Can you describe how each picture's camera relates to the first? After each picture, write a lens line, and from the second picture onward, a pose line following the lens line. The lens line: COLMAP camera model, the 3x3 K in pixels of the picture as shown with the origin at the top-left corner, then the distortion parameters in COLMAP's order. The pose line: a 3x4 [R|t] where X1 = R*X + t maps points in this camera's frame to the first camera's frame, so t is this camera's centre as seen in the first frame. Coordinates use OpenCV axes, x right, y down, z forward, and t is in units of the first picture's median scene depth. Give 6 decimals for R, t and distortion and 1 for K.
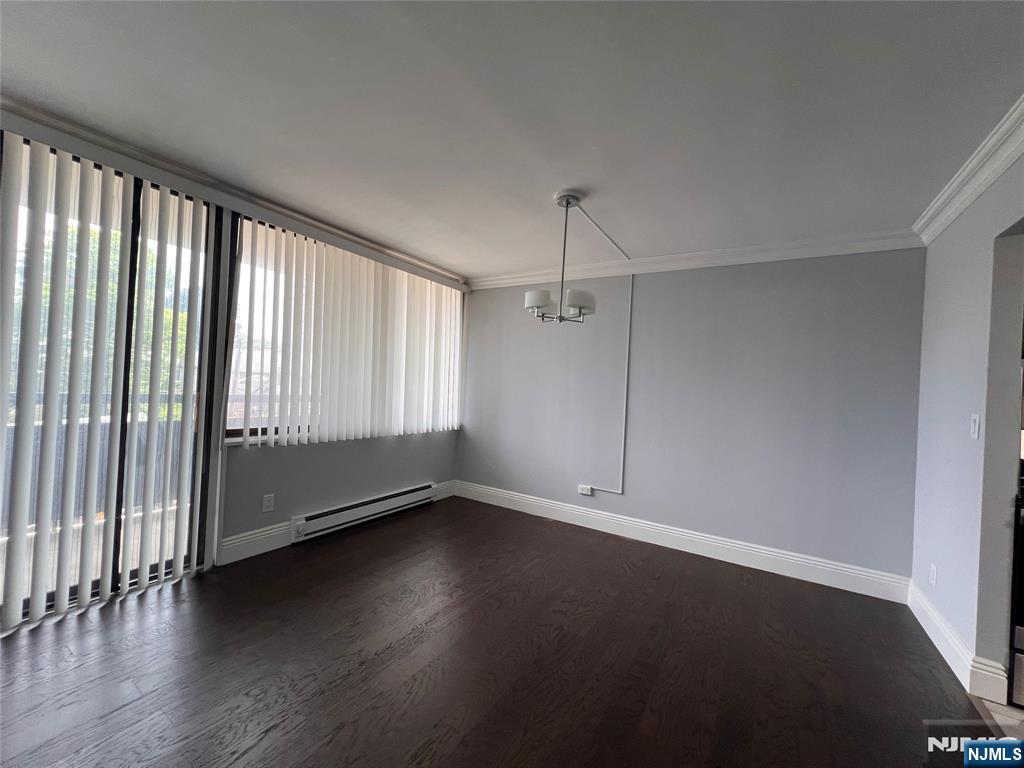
lens RADIAL K [[412.9, 0, 512.0], [0, 412.9, 384.0], [0, 0, 1]] dist [0.000774, 0.000359]
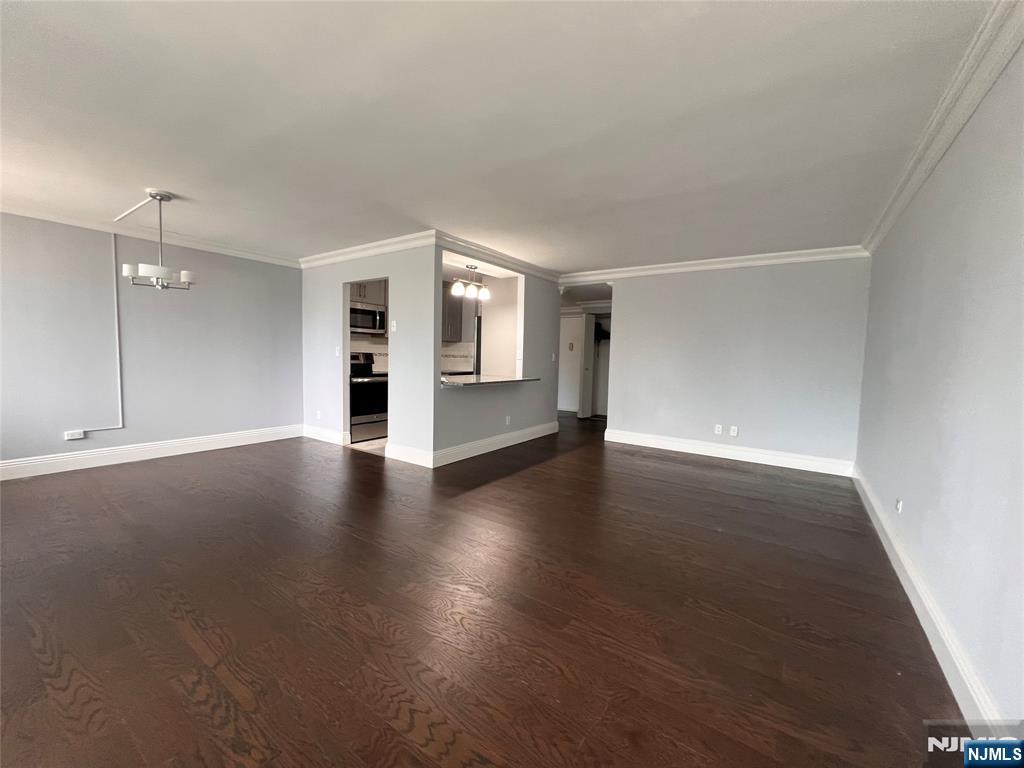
lens RADIAL K [[412.9, 0, 512.0], [0, 412.9, 384.0], [0, 0, 1]] dist [0.000774, 0.000359]
pose [[0.046636, -0.122458, 0.991377, -0.879303], [-0.025845, 0.991977, 0.123748, -0.029002], [-0.998578, -0.031393, 0.043097, -0.148284]]
